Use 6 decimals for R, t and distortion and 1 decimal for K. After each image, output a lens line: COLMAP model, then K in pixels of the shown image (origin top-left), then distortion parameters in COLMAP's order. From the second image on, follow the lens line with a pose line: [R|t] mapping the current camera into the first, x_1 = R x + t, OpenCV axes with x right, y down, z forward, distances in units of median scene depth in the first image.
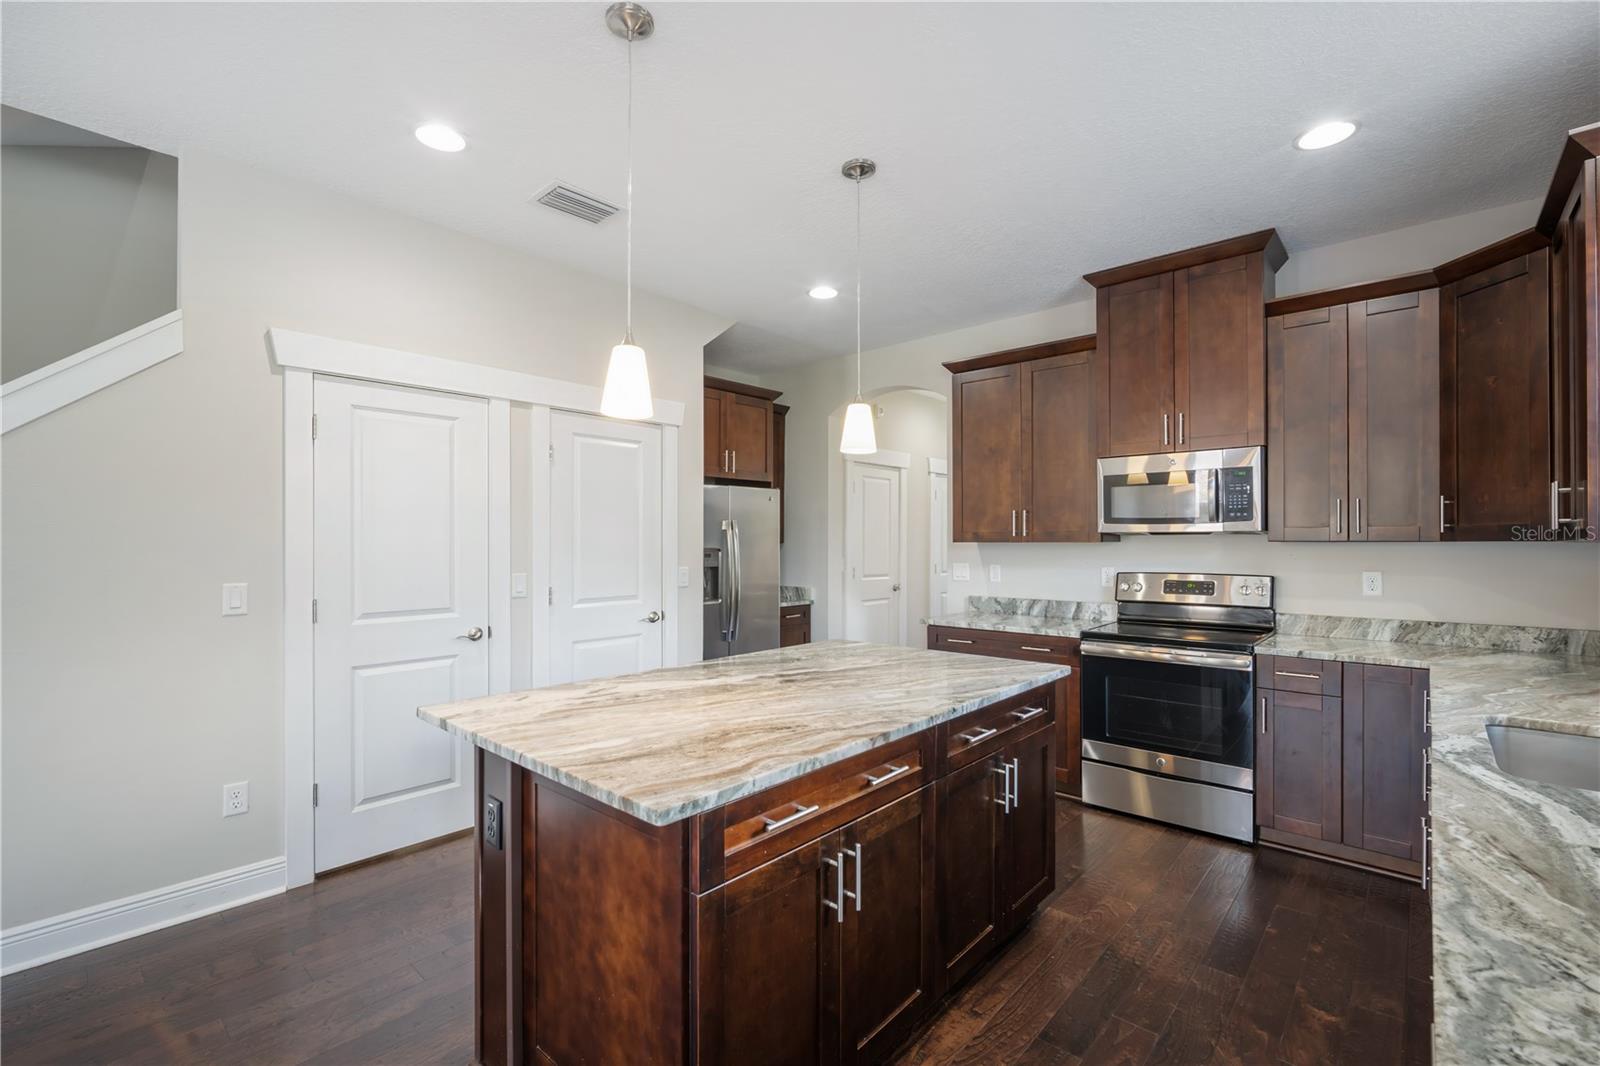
lens RADIAL K [[696.7, 0, 796.6], [0, 696.7, 542.8], [0, 0, 1]] dist [-0.002008, -0.000368]
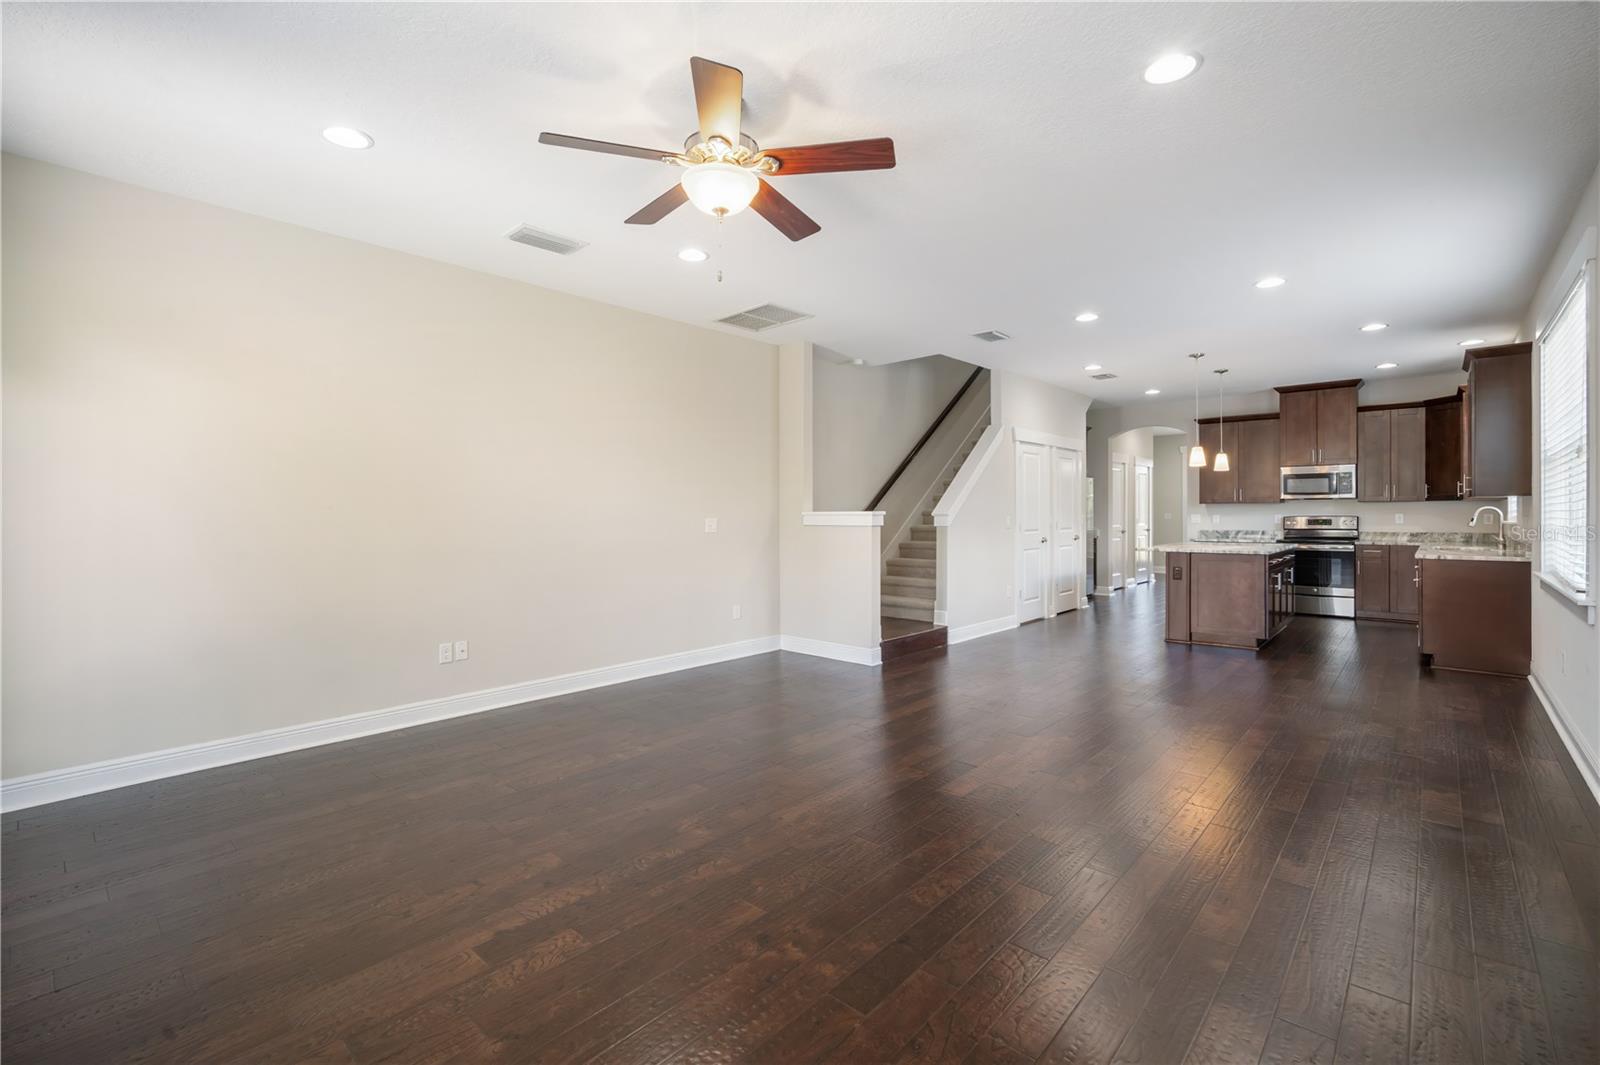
lens RADIAL K [[714.0, 0, 794.8], [0, 714.0, 517.2], [0, 0, 1]] dist [0.000988, 0.000301]
pose [[0.999962, -0.003771, 0.007898, -1.307399], [0.003753, 0.999990, 0.002292, 0.038316], [-0.007907, -0.002262, 0.999966, -1.484533]]
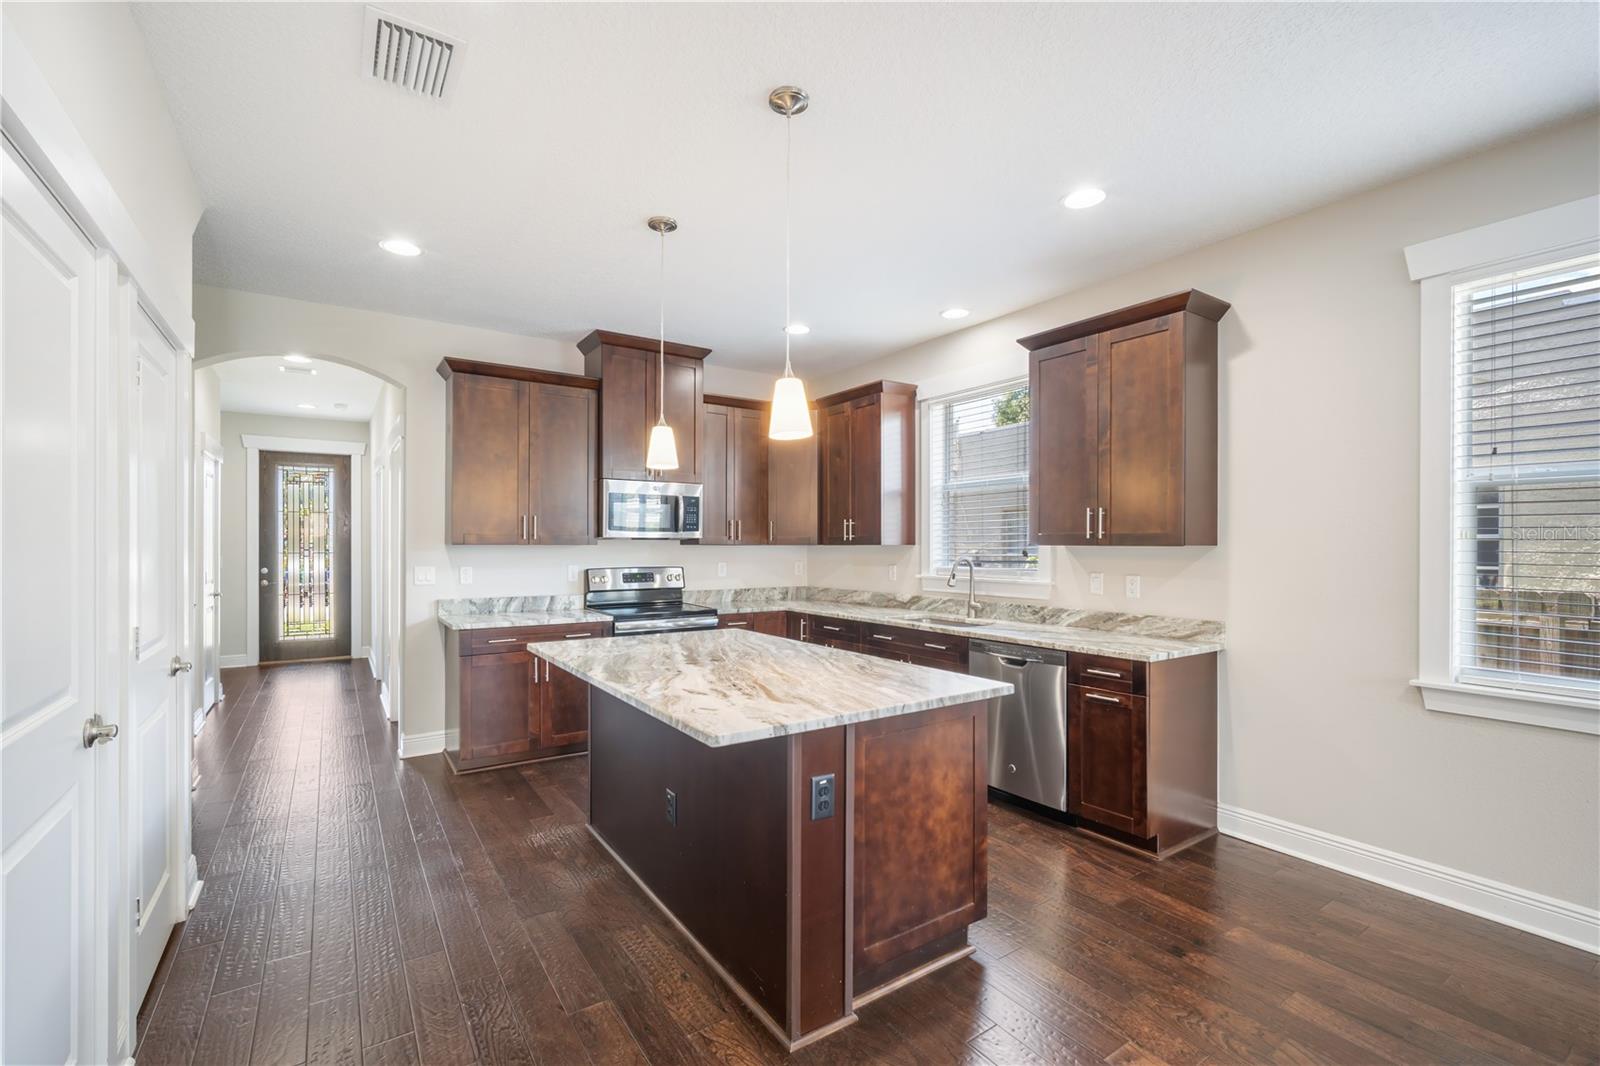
lens RADIAL K [[696.7, 0, 796.6], [0, 696.7, 542.8], [0, 0, 1]] dist [-0.002008, -0.000368]
pose [[0.242846, 0.004929, 0.970052, -0.763852], [-0.002932, 0.999986, -0.004348, 0.000075], [-0.970061, -0.001788, 0.242857, 0.384746]]
